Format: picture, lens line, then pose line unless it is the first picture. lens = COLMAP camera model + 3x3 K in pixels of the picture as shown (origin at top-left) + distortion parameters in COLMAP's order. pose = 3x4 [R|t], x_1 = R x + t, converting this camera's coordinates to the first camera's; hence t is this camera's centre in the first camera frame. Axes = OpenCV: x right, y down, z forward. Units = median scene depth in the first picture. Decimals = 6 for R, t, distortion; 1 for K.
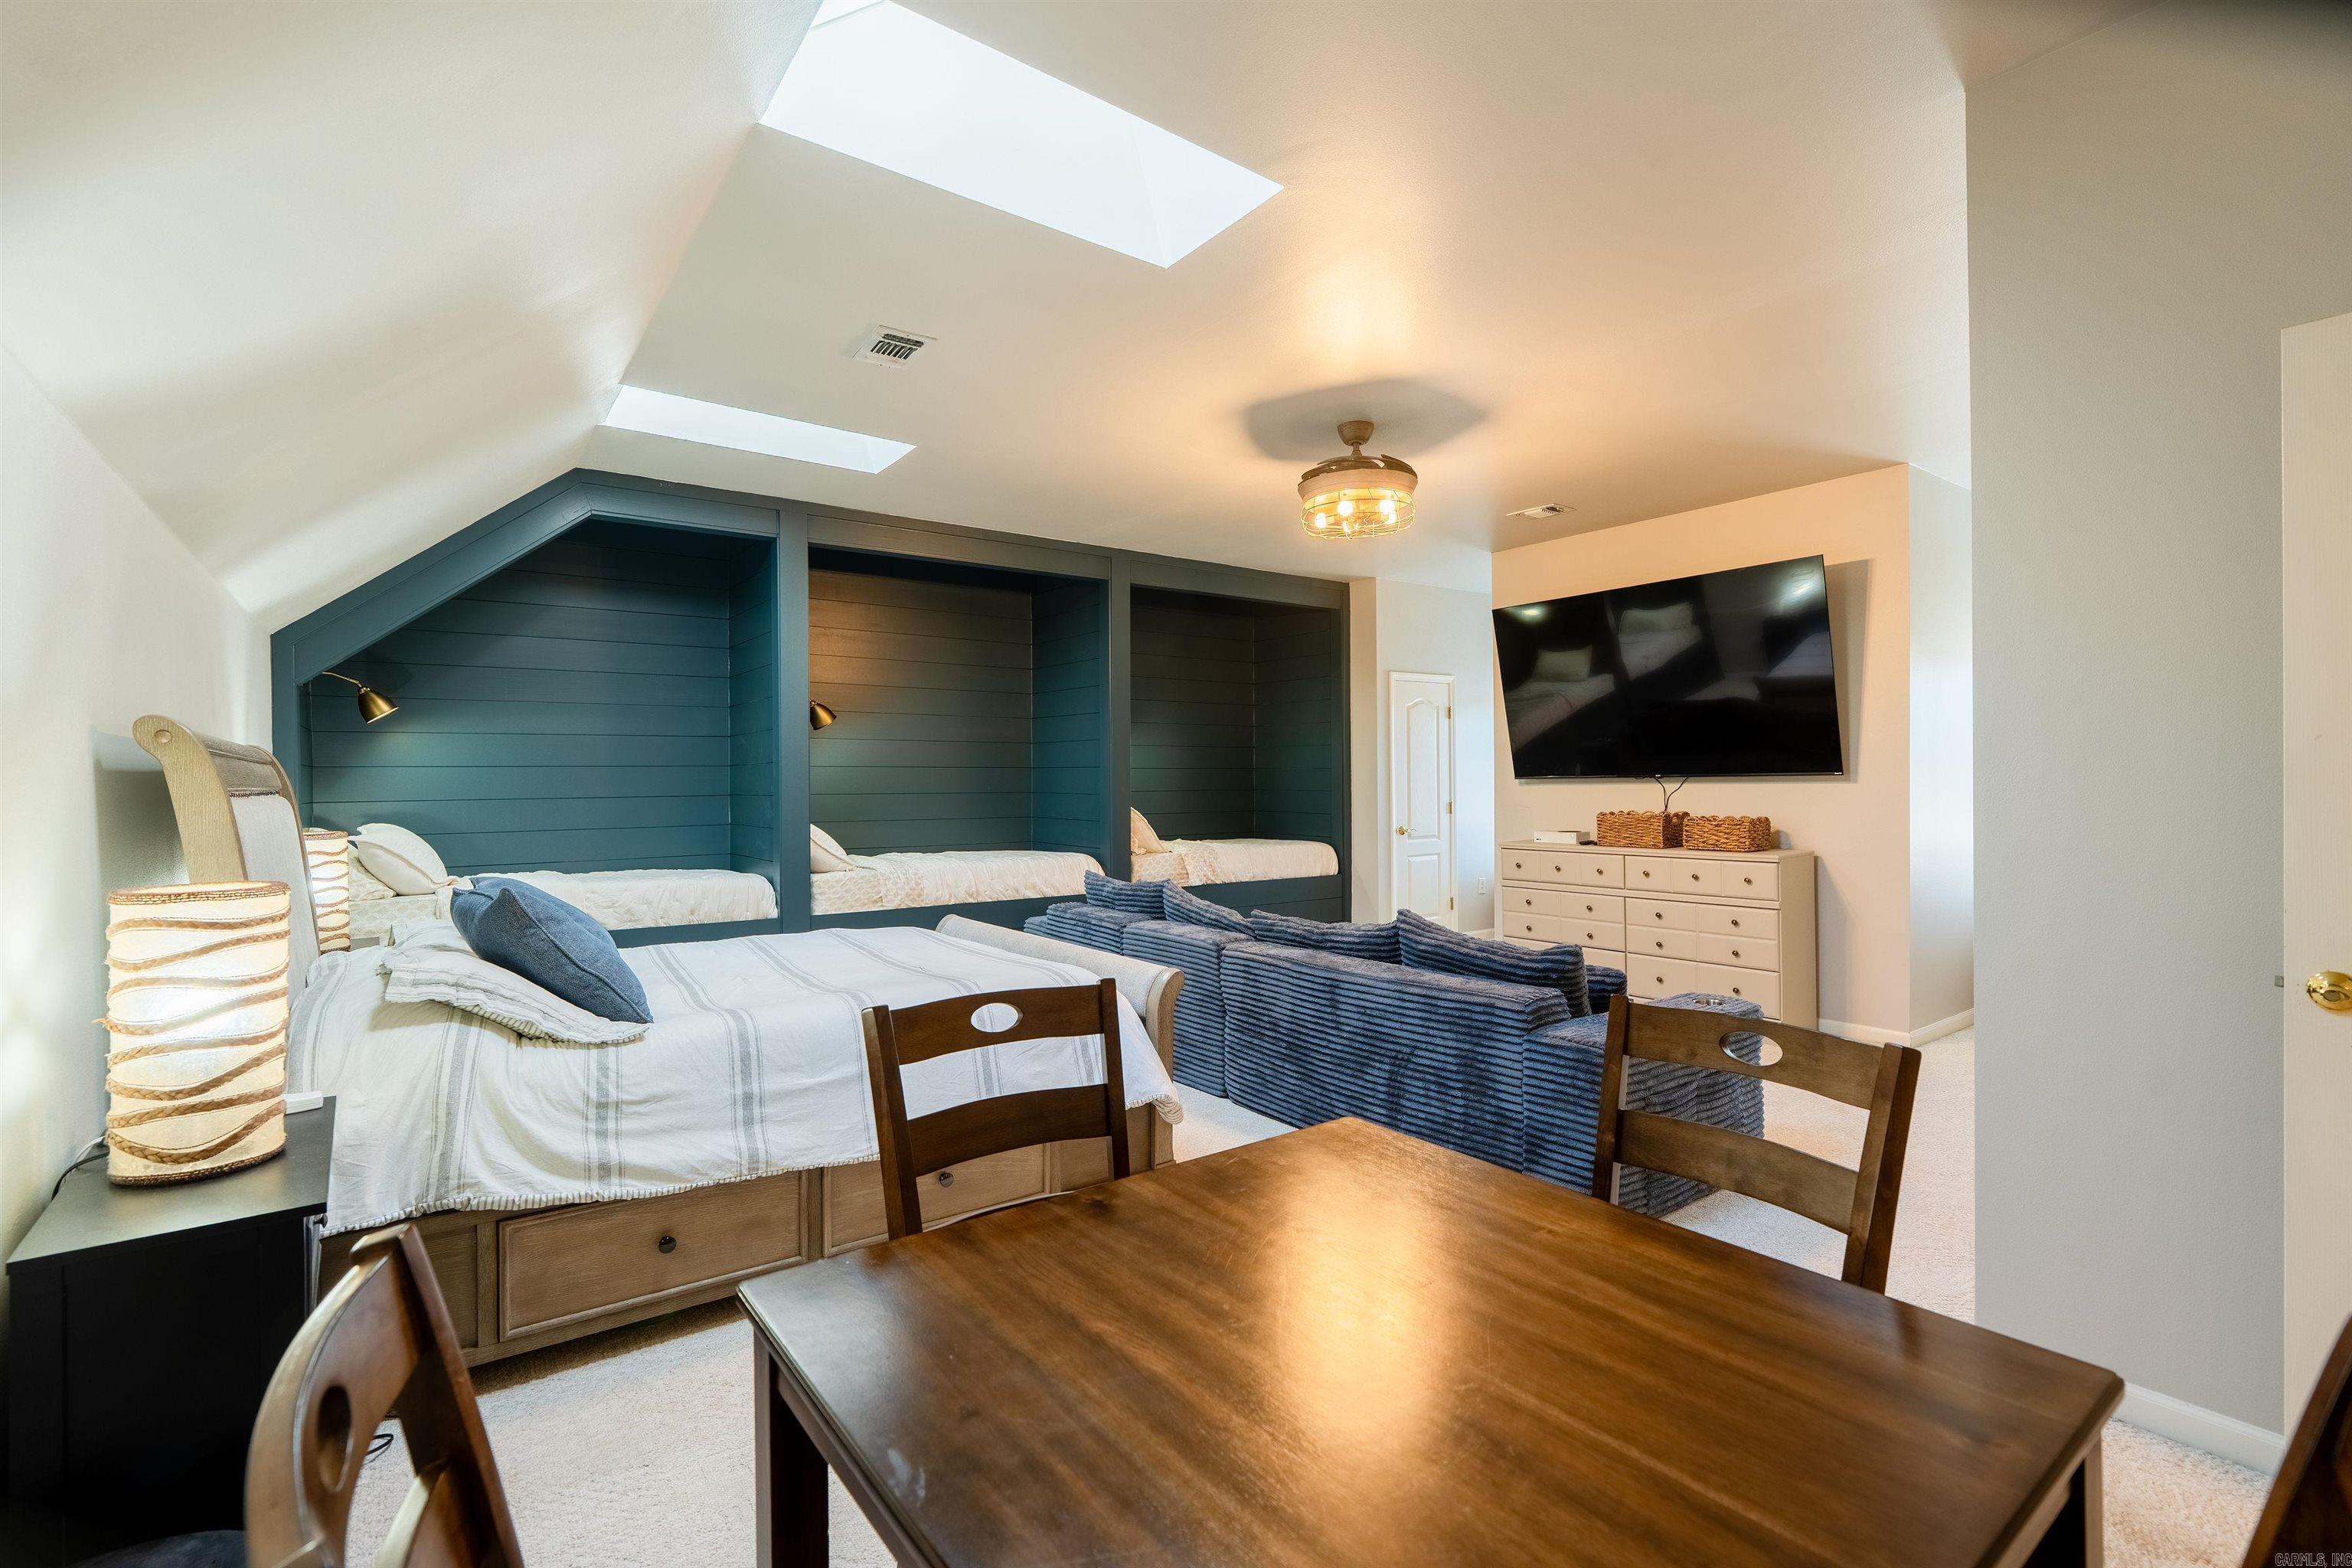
lens RADIAL K [[1053.9, 0, 1188.9], [0, 1053.9, 784.4], [0, 0, 1]] dist [-0.008979, 0.003826]
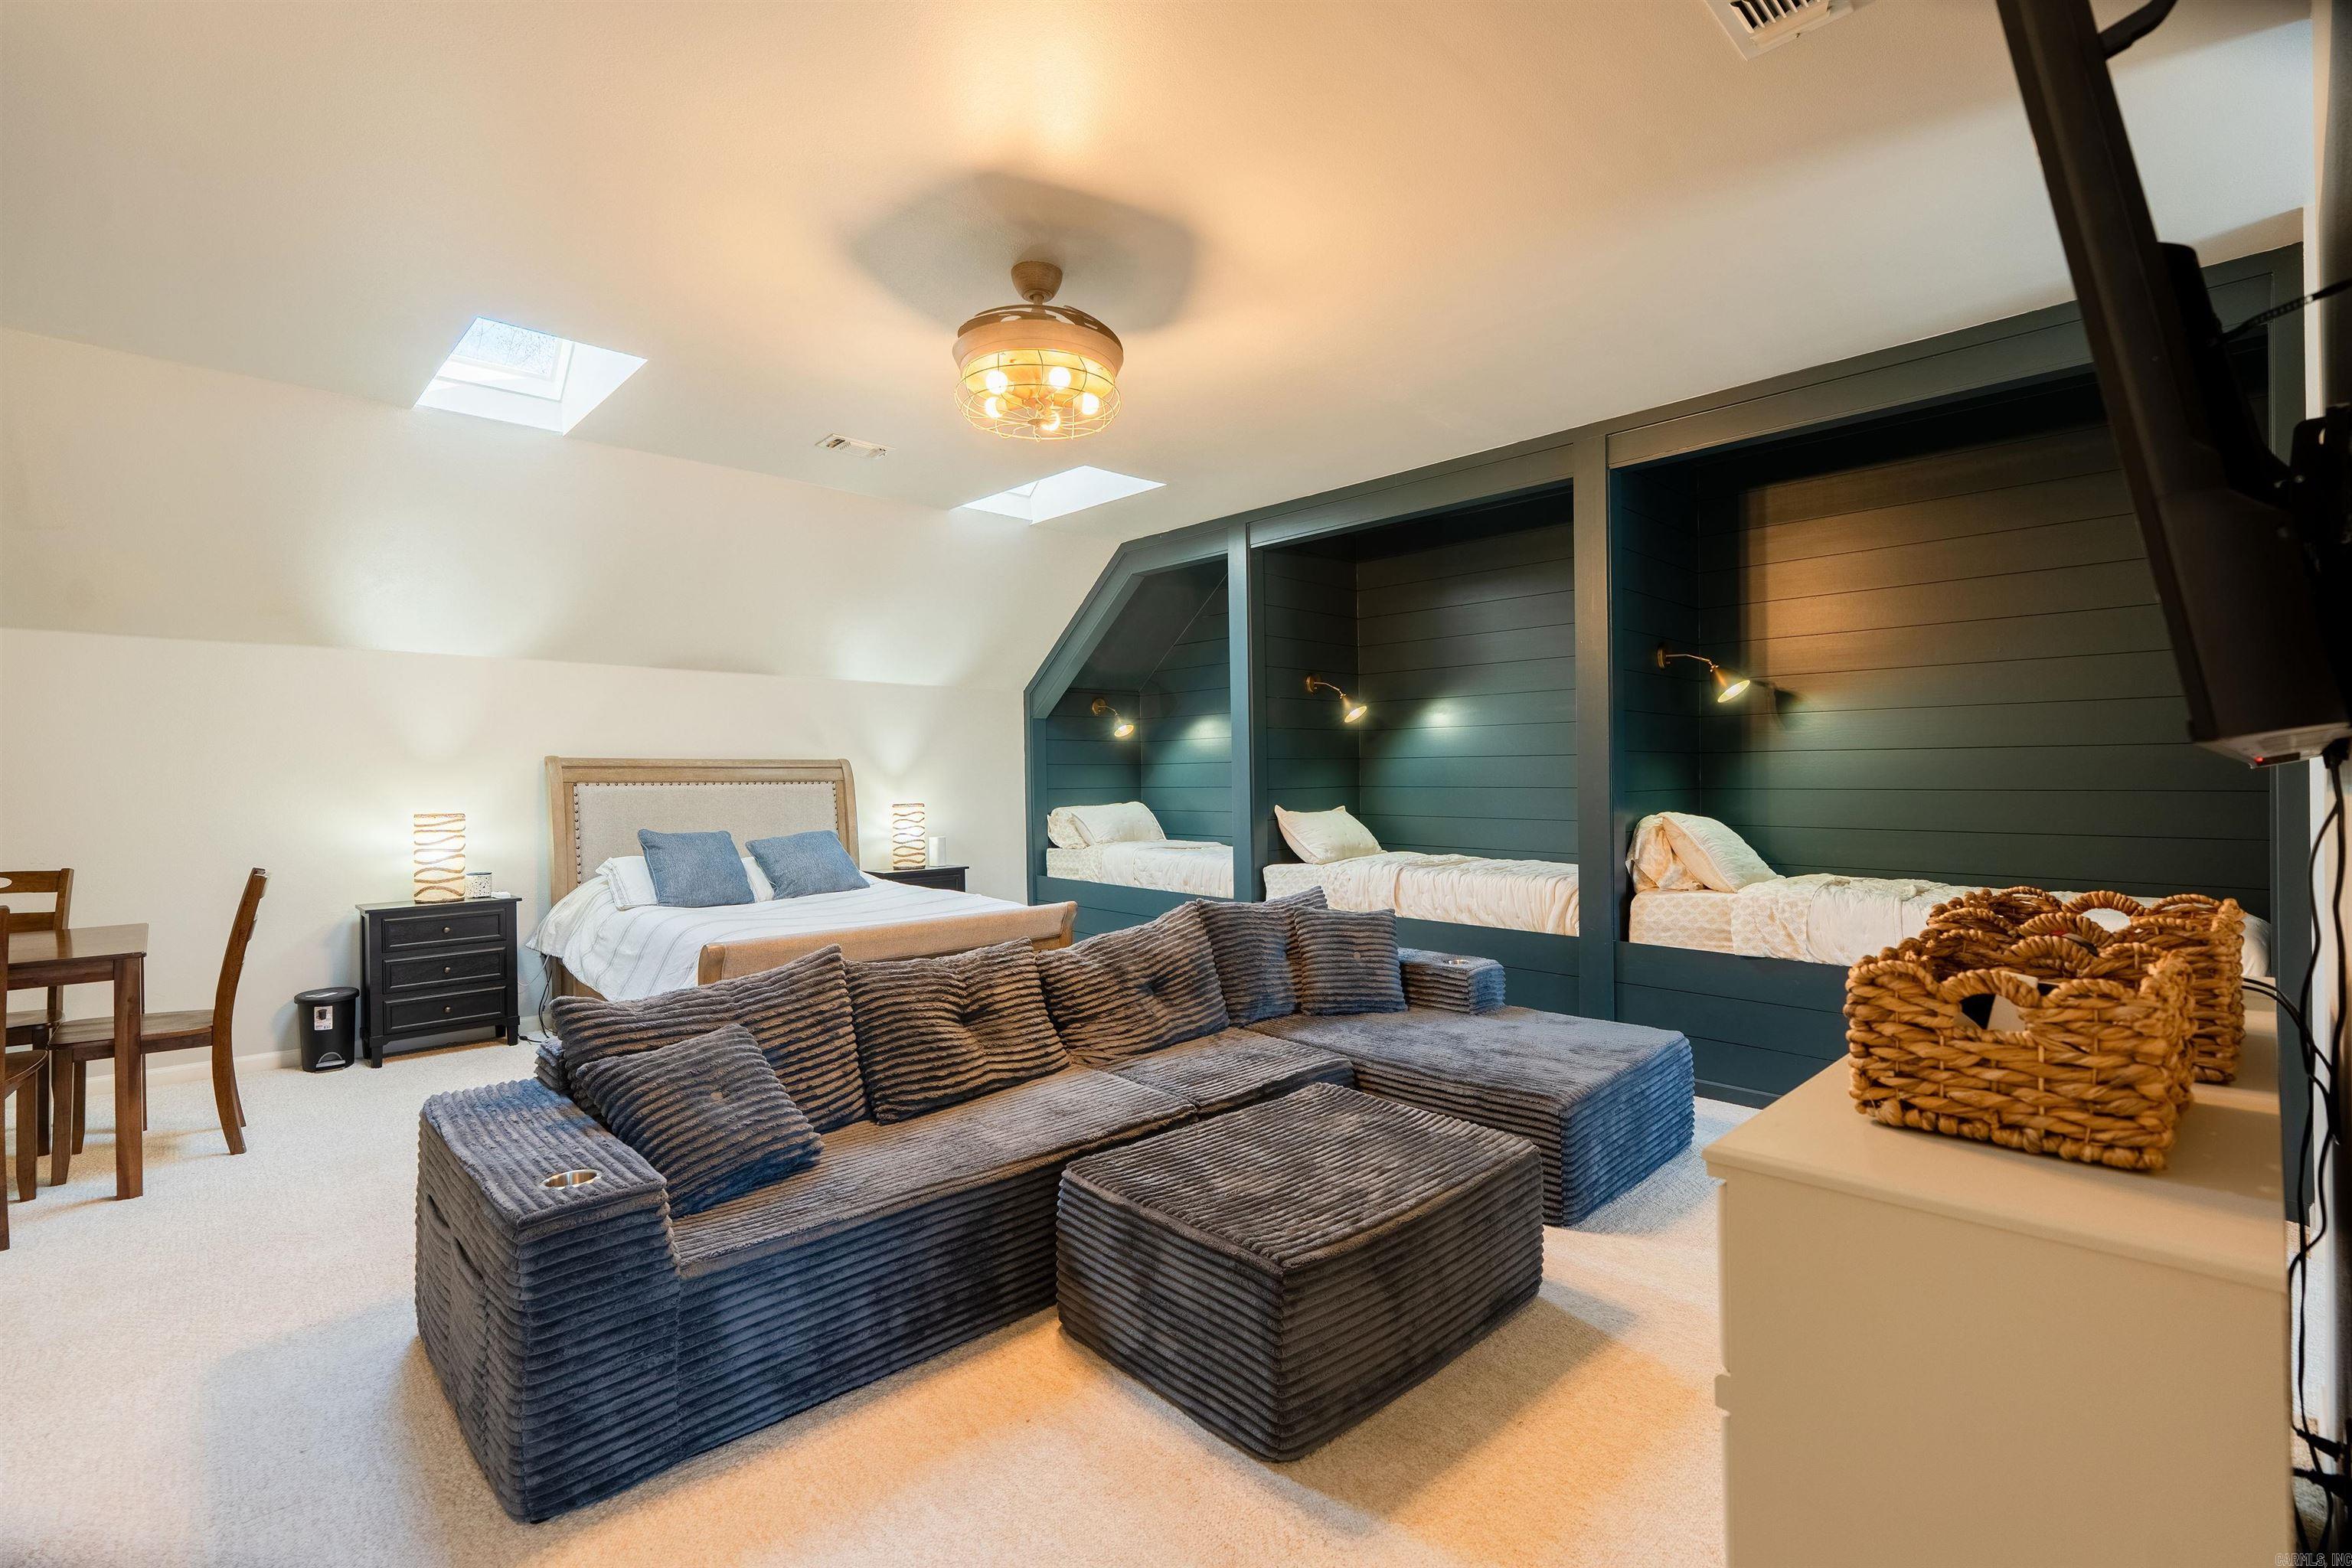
lens RADIAL K [[1053.9, 0, 1164.3], [0, 1053.9, 772.4], [0, 0, 1]] dist [-0.008979, 0.003826]
pose [[0.109458, 0.001673, -0.993990, 0.525107], [0.002407, 0.999995, 0.001948, -0.005484], [0.993988, -0.002606, 0.109454, 0.605123]]
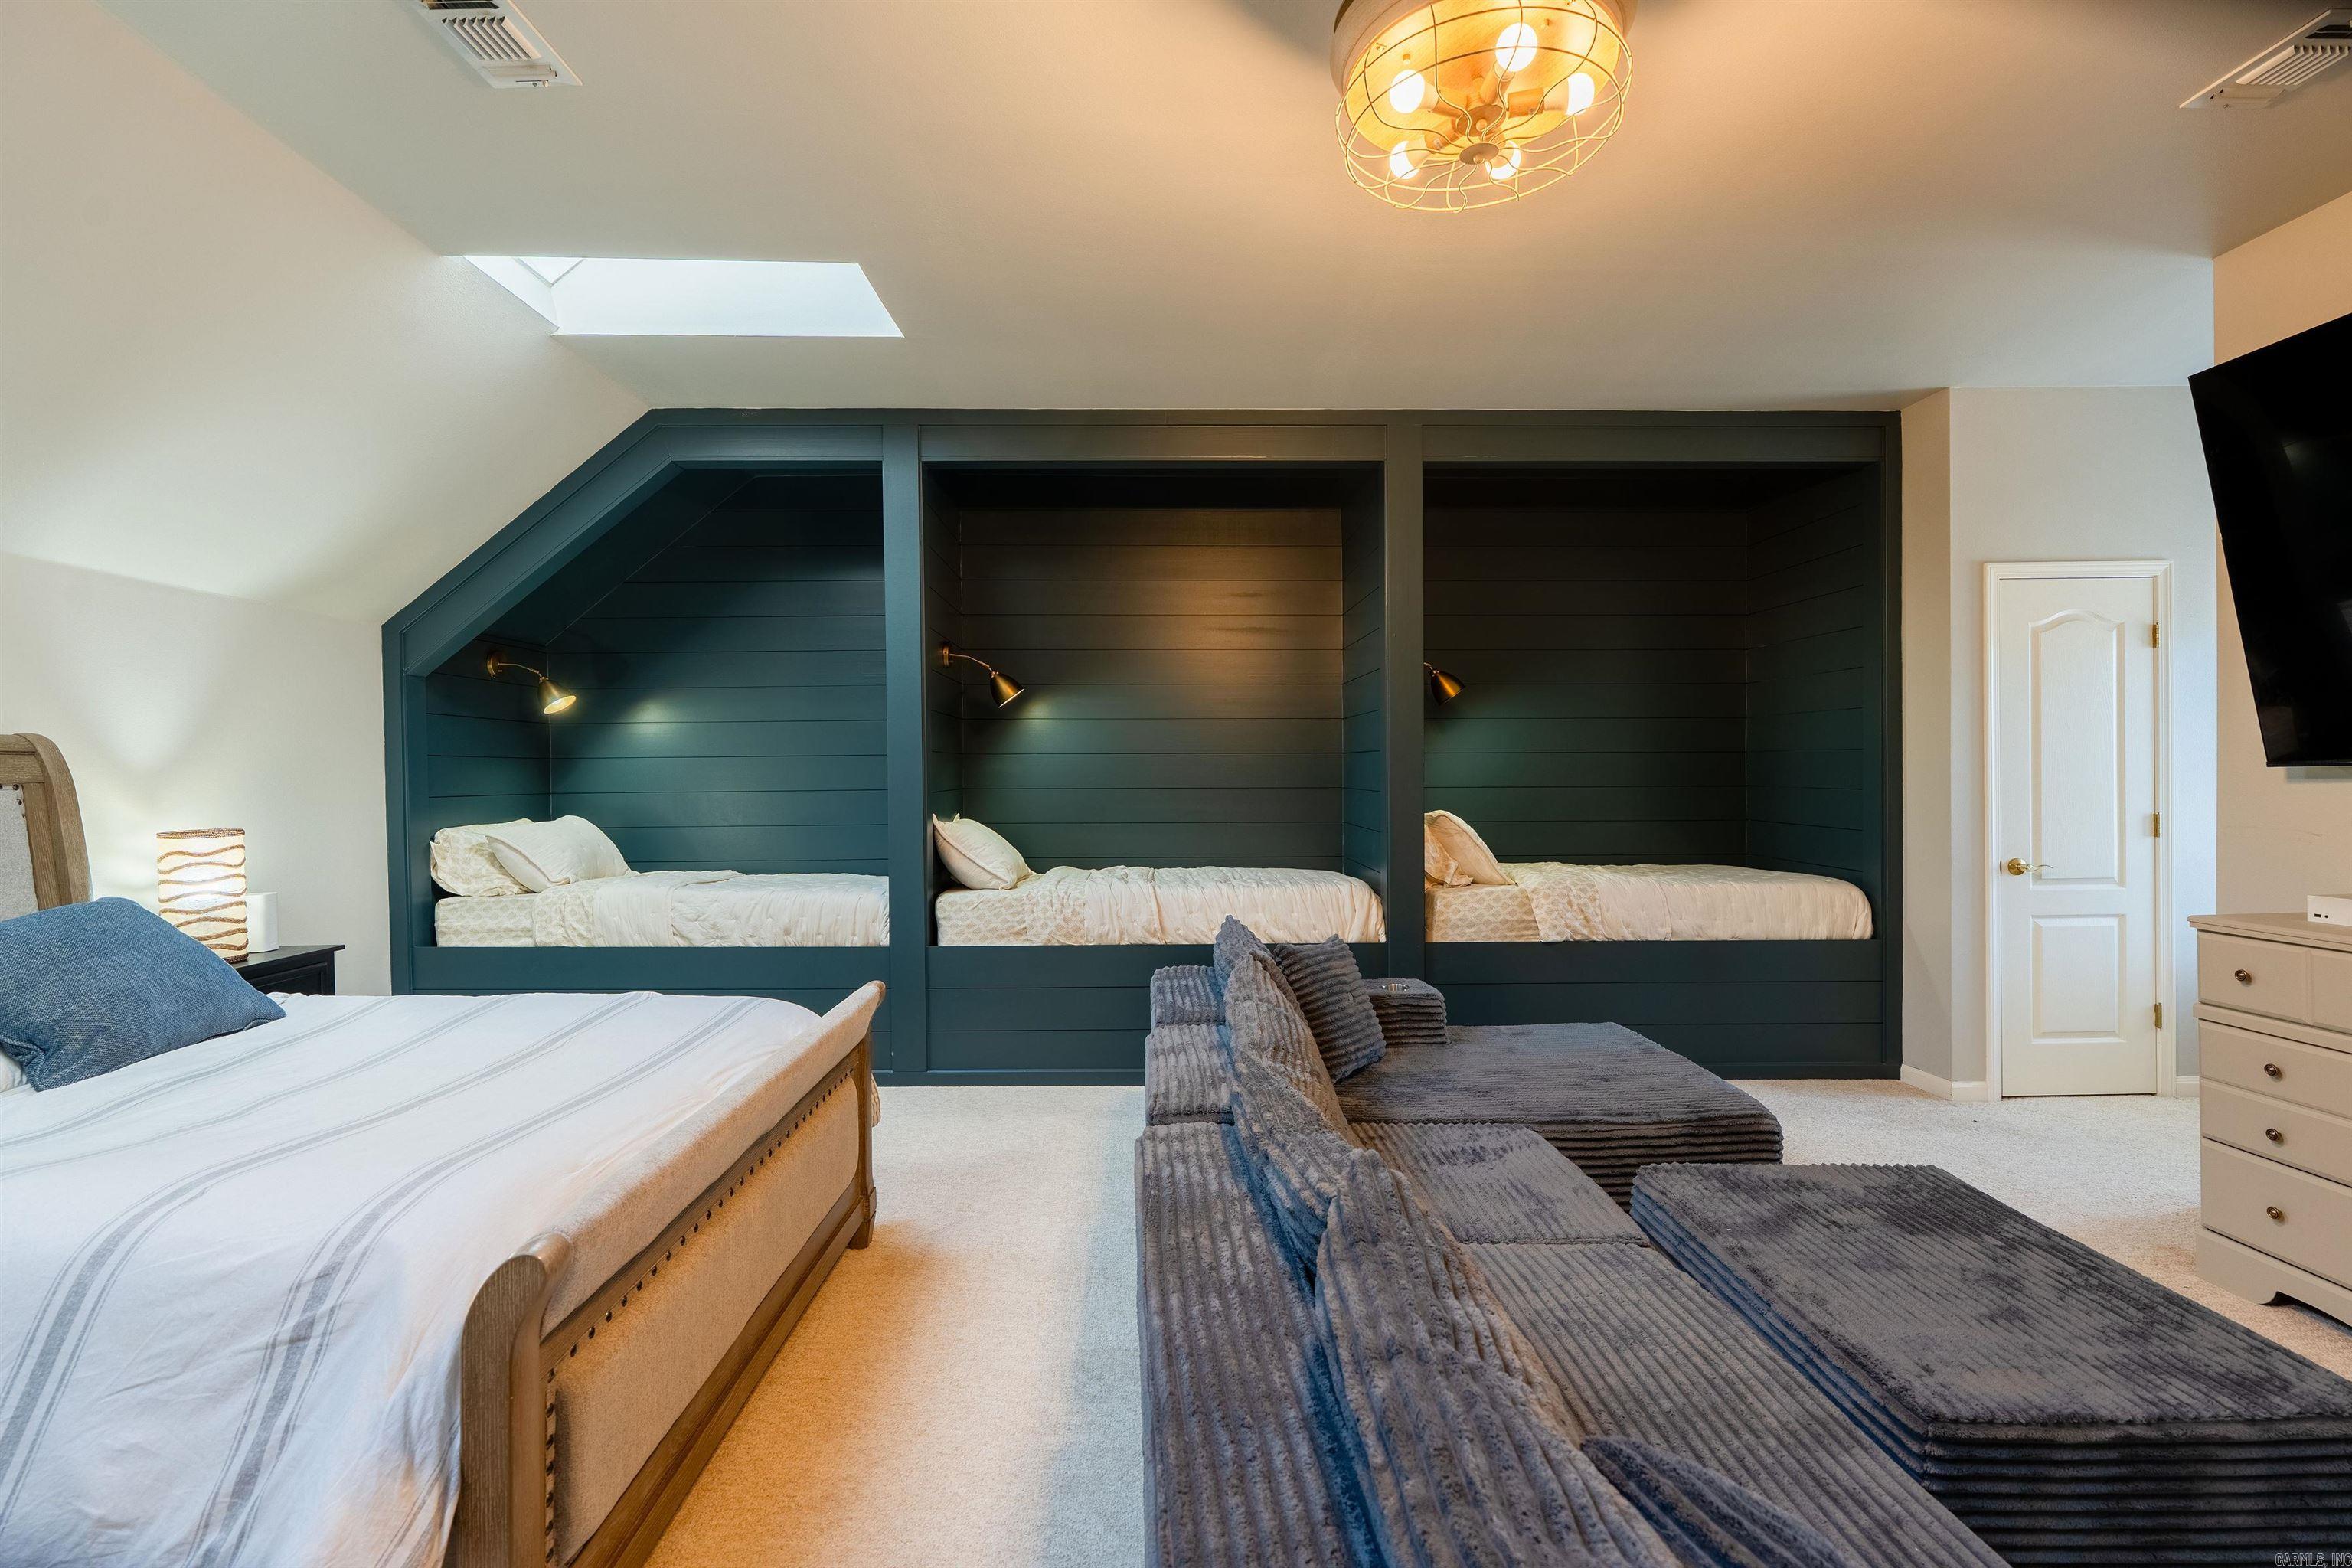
lens RADIAL K [[1053.9, 0, 1169.0], [0, 1053.9, 784.1], [0, 0, 1]] dist [-0.008979, 0.003826]
pose [[0.811322, 0.005782, -0.584571, 0.179811], [-0.001262, 0.999966, 0.008139, -0.000707], [0.584598, -0.005866, 0.811302, 0.360909]]
